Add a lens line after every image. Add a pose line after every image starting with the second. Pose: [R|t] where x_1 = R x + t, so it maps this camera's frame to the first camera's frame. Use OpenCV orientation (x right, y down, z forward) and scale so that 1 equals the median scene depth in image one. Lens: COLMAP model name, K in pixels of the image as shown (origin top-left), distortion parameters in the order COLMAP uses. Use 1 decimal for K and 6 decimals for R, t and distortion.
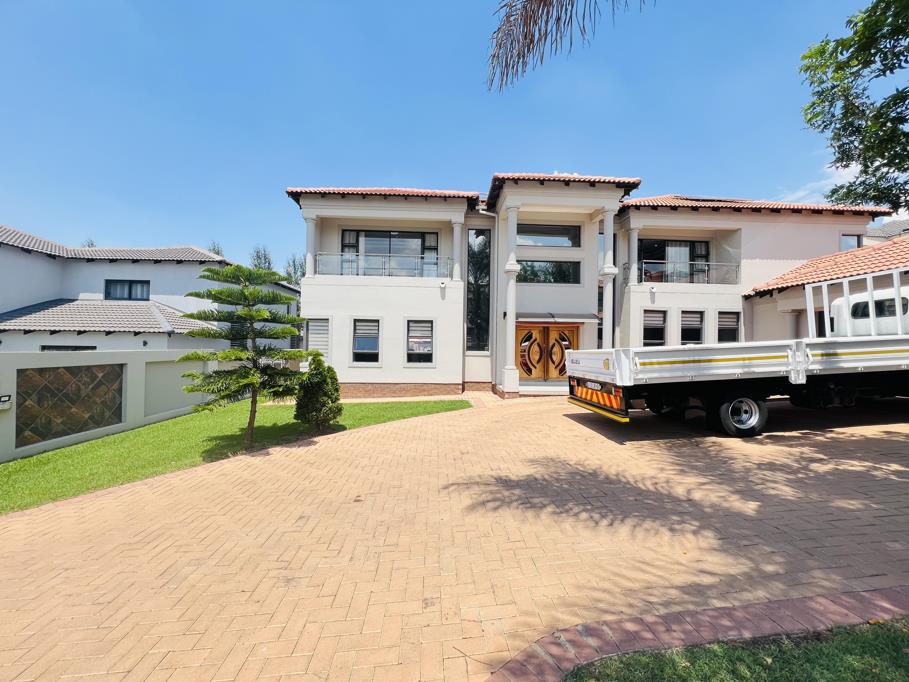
lens RADIAL K [[363.4, 0, 456.0], [0, 363.4, 338.8], [0, 0, 1]] dist [0.000806, 0.000121]
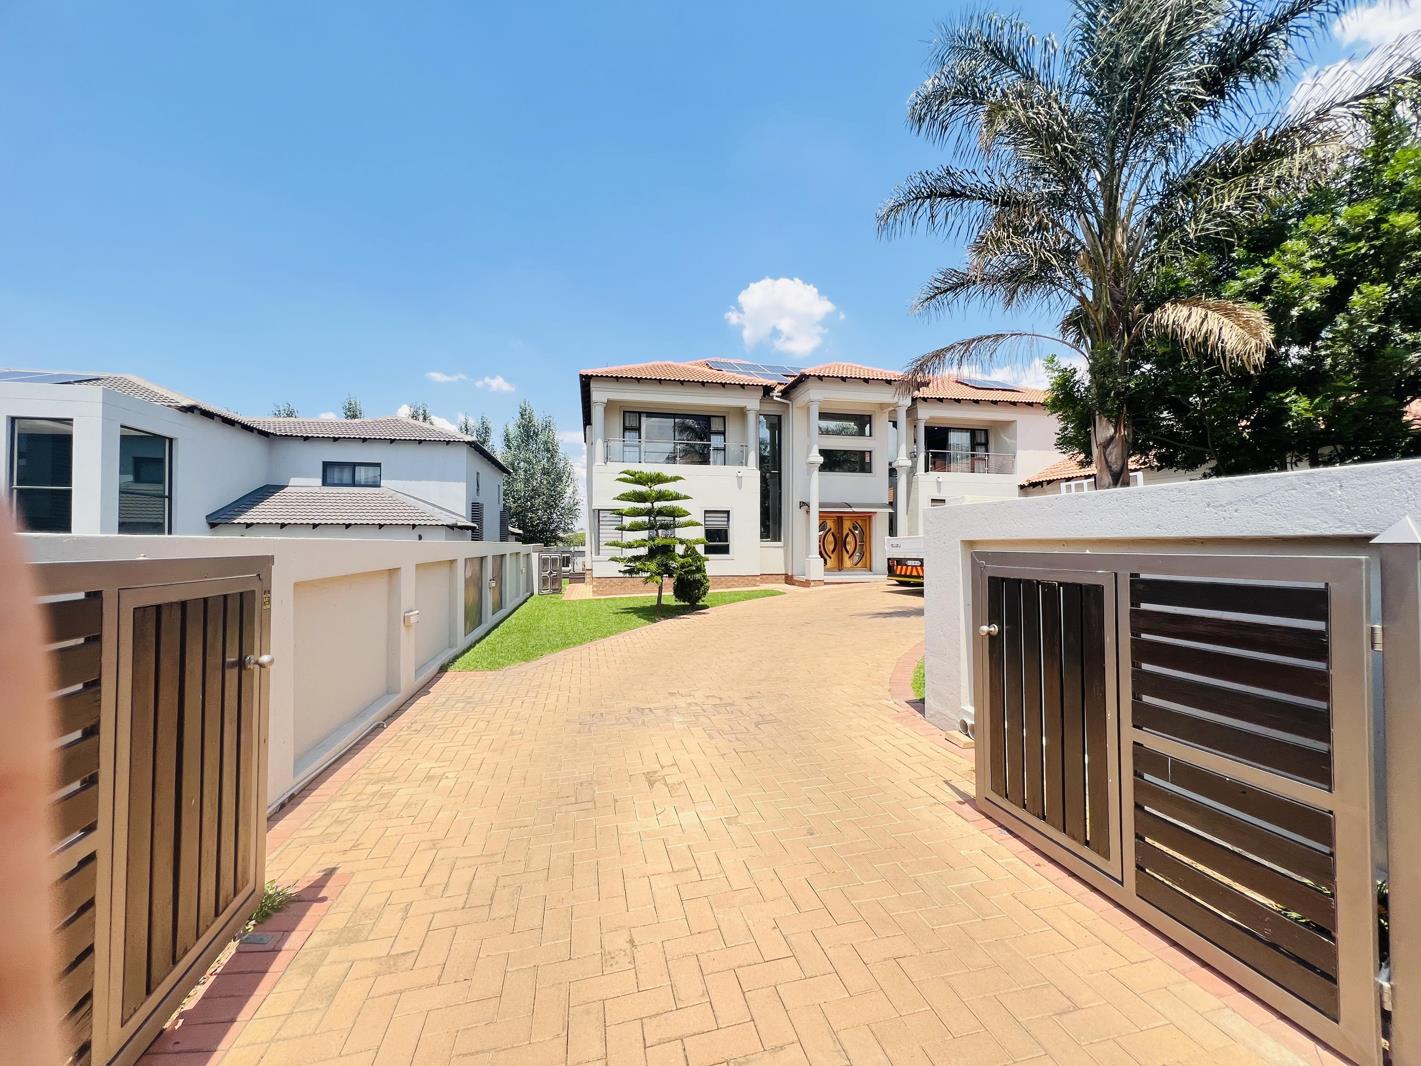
lens RADIAL K [[568.0, 0, 712.8], [0, 568.0, 529.5], [0, 0, 1]] dist [0.000806, 0.000121]
pose [[0.987113, -0.009222, 0.159760, -0.343296], [0.008990, 0.999957, 0.002177, -0.003422], [-0.159773, -0.000713, 0.987154, -0.476308]]
